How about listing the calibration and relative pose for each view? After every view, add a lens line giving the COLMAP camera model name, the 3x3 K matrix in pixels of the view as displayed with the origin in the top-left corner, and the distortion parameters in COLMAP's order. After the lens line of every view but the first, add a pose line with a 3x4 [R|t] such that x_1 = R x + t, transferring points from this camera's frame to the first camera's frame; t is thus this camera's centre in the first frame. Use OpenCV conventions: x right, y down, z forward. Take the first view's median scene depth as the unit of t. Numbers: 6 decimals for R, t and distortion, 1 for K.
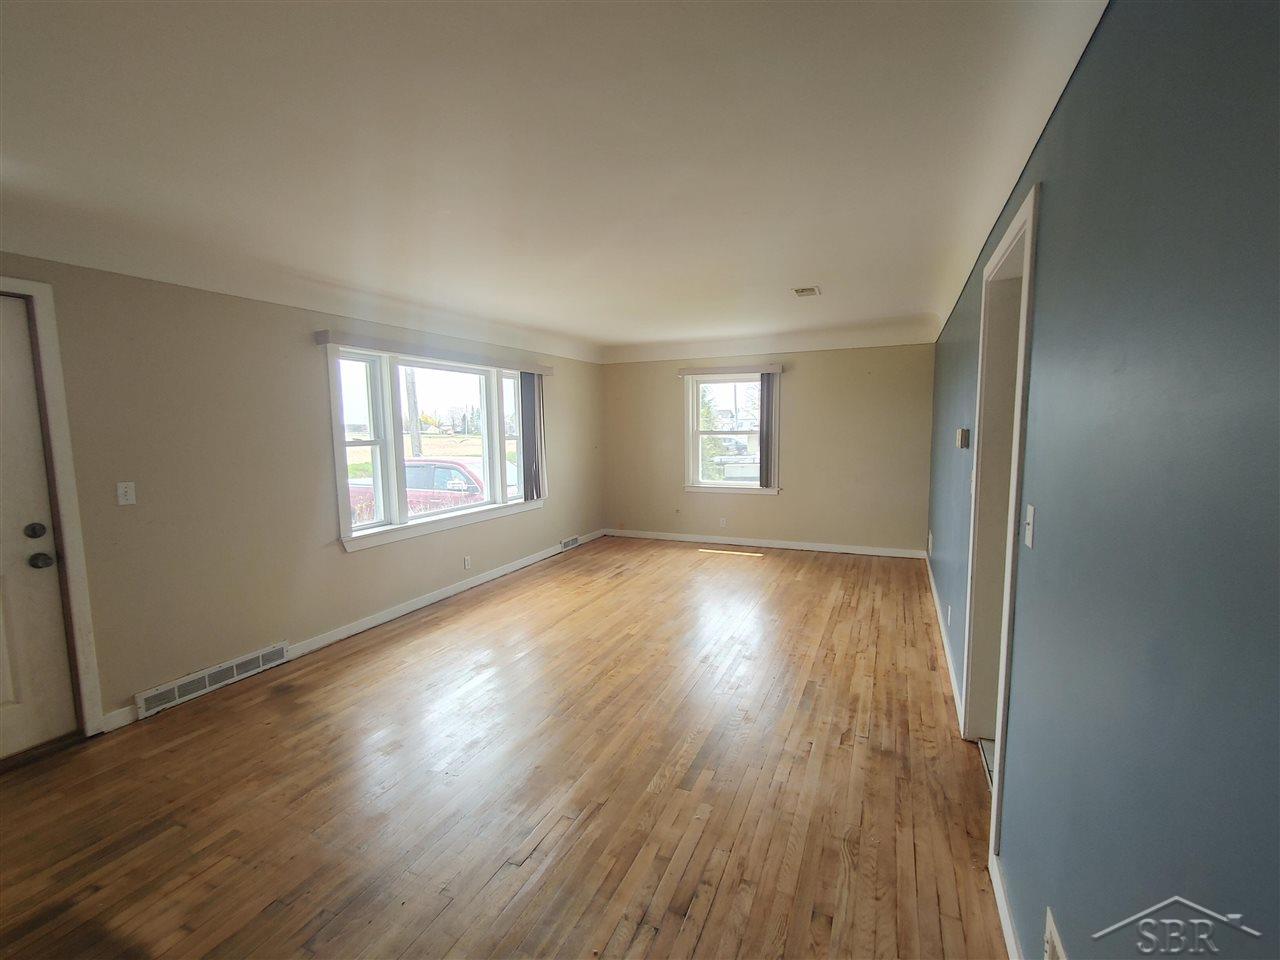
lens RADIAL K [[561.8, 0, 625.1], [0, 561.8, 484.2], [0, 0, 1]] dist [0.001687, 0.000309]
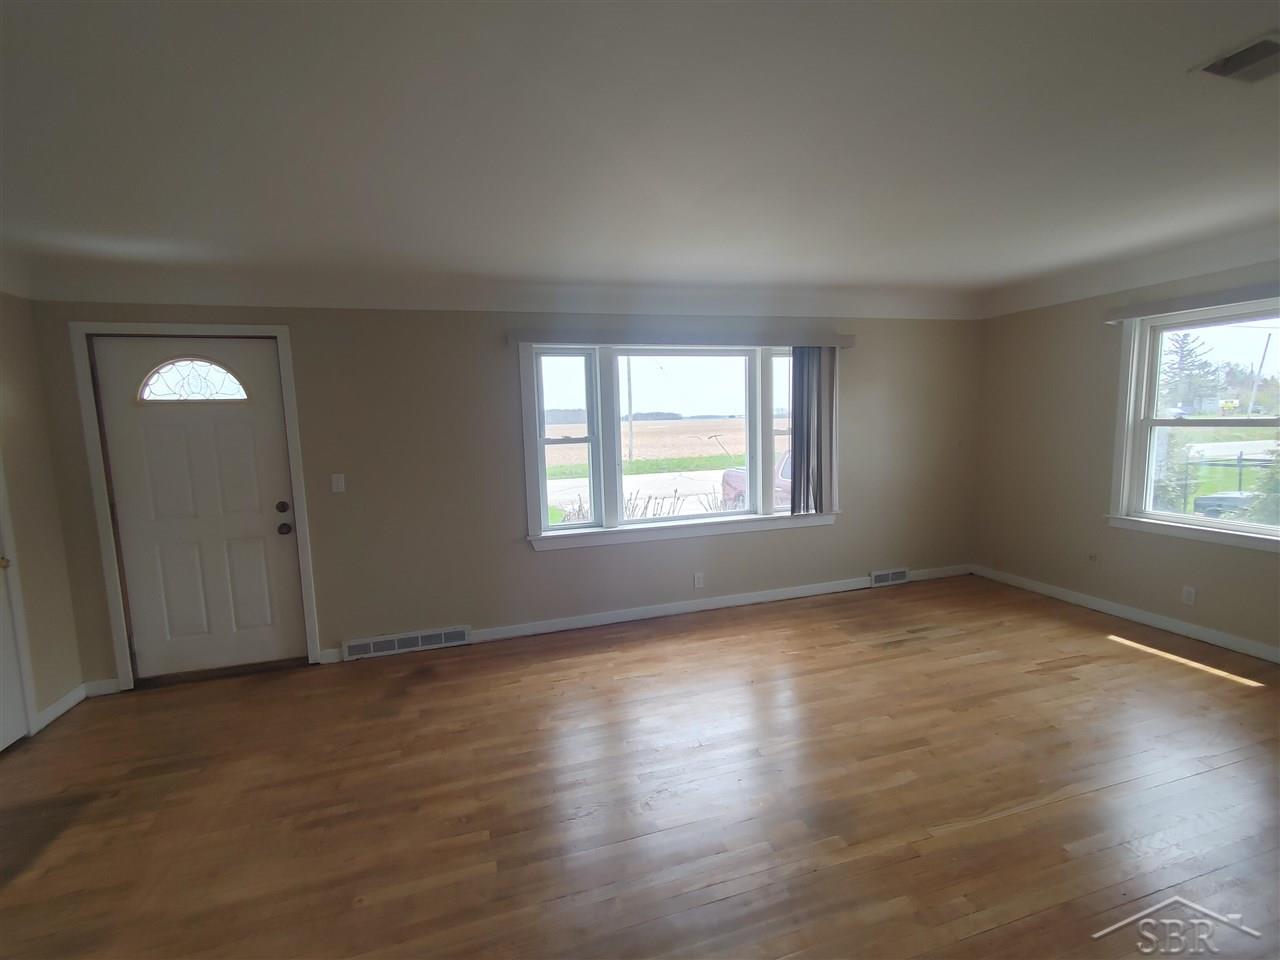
lens RADIAL K [[563.7, 0, 627.0], [0, 563.7, 484.6], [0, 0, 1]] dist [0.000476, 0.000666]
pose [[0.671384, 0.076489, -0.737152, 0.274097], [-0.054041, 0.997065, 0.054238, -0.047707], [0.739137, 0.003422, 0.673547, 0.354178]]
